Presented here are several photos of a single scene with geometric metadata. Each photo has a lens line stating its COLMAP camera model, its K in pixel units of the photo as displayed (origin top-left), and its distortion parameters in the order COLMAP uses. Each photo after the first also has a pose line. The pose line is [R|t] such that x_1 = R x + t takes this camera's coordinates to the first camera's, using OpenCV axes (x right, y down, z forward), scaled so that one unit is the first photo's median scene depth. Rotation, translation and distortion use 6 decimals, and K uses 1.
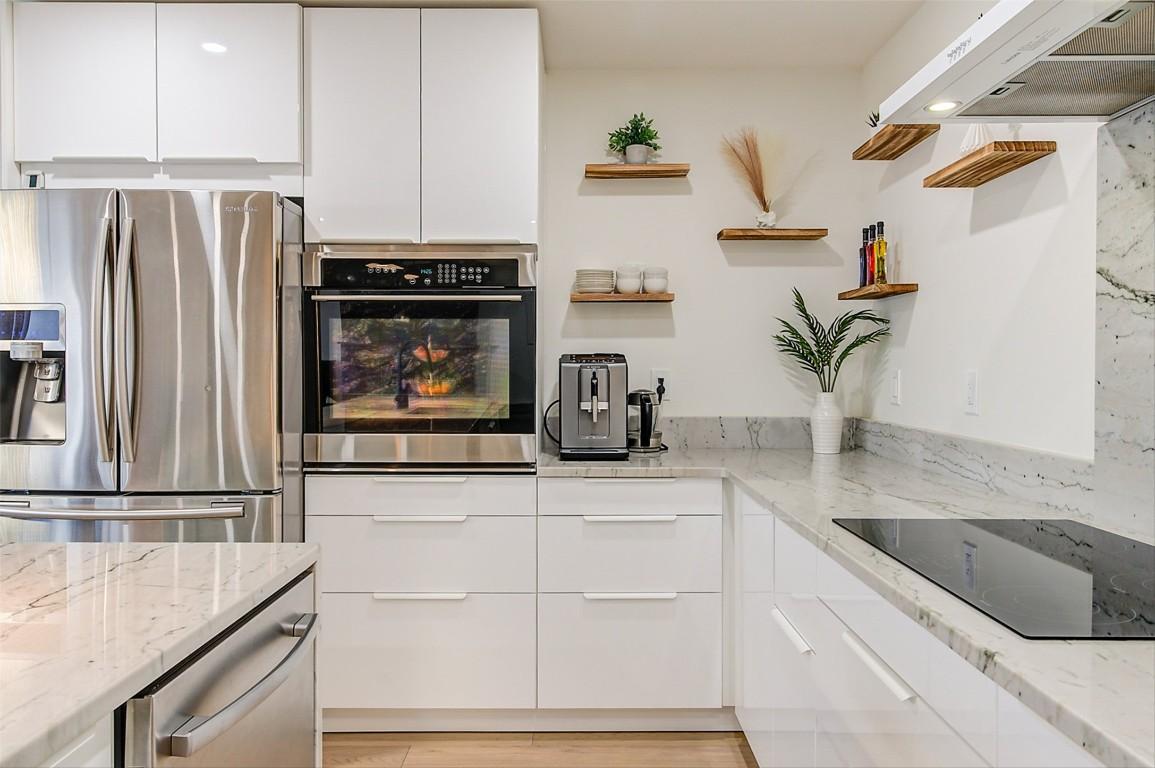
lens RADIAL K [[825.6, 0, 581.0], [0, 825.6, 380.4], [0, 0, 1]] dist [-0.002893, 0.002439]
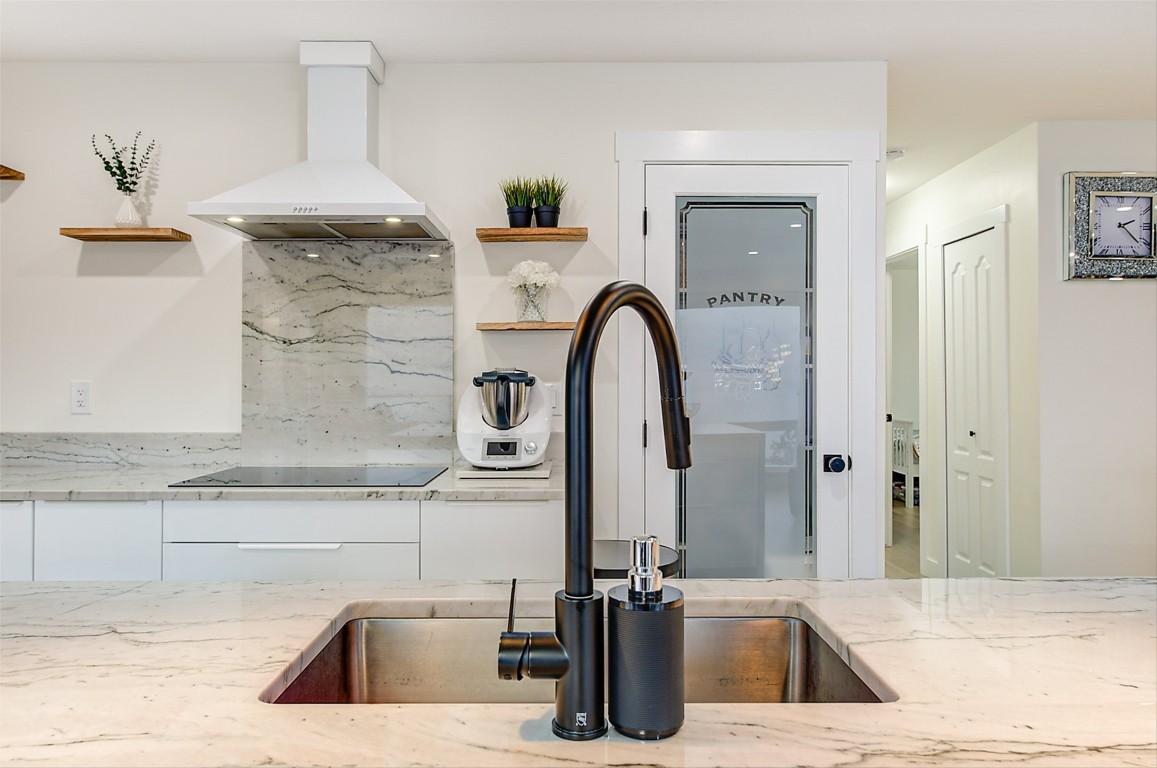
lens RADIAL K [[787.7, 0, 566.1], [0, 787.7, 368.2], [0, 0, 1]] dist [0.003595, -0.005182]
pose [[0.001368, 0.010838, 0.999940, -0.682084], [0.017578, 0.999787, -0.010860, -0.003850], [-0.999845, 0.017591, 0.001177, 0.206417]]
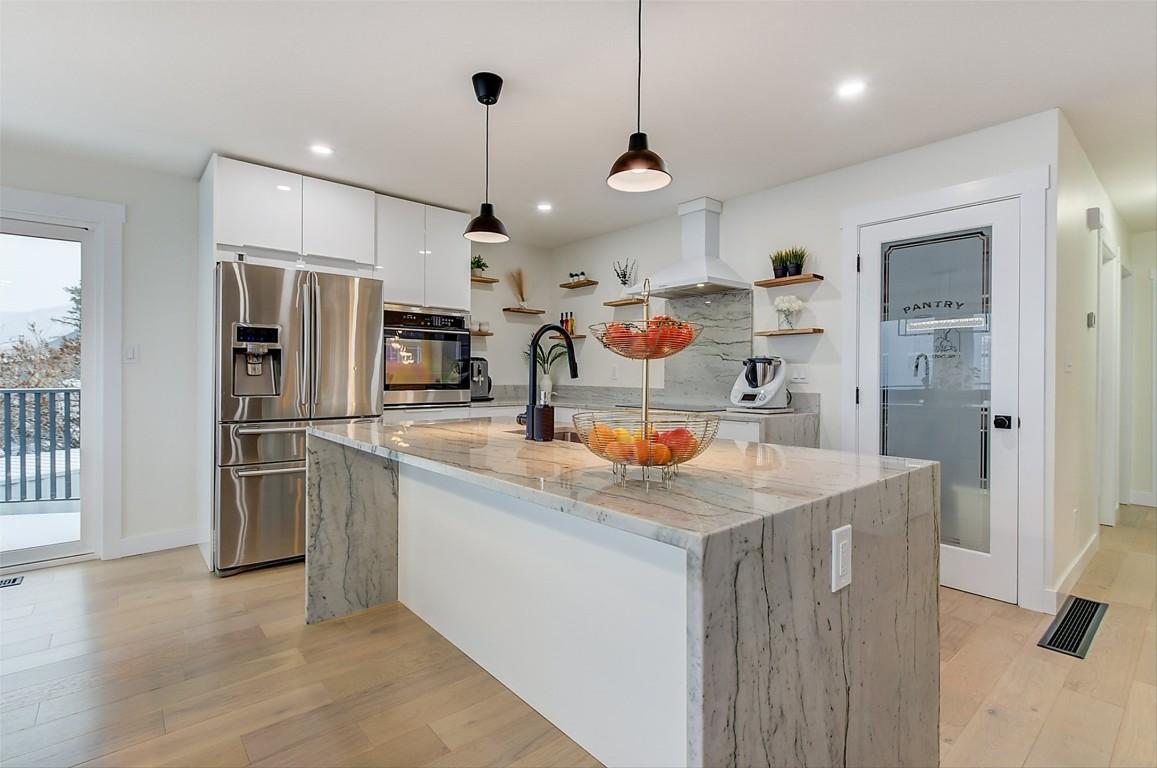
lens RADIAL K [[540.0, 0, 584.5], [0, 540.0, 374.2], [0, 0, 1]] dist [-0.000654, -0.001525]
pose [[0.756616, 0.003729, 0.653848, -0.837699], [0.005415, 0.999914, -0.011970, 0.040914], [-0.653837, 0.012597, 0.756531, -0.416787]]
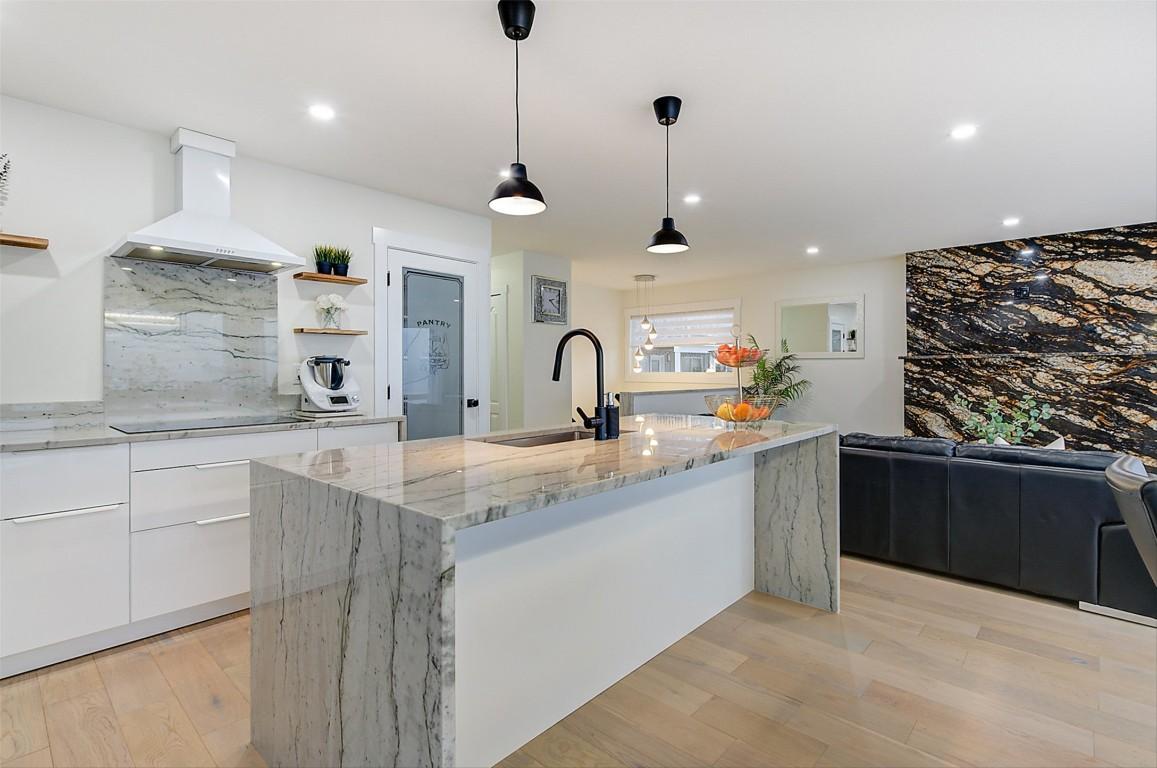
lens RADIAL K [[540.0, 0, 584.8], [0, 540.0, 372.5], [0, 0, 1]] dist [-0.000654, -0.001525]
pose [[-0.740636, -0.000049, 0.671906, -0.910743], [0.014893, 0.999753, 0.016488, 0.010756], [-0.671741, 0.022218, -0.740453, 0.799109]]
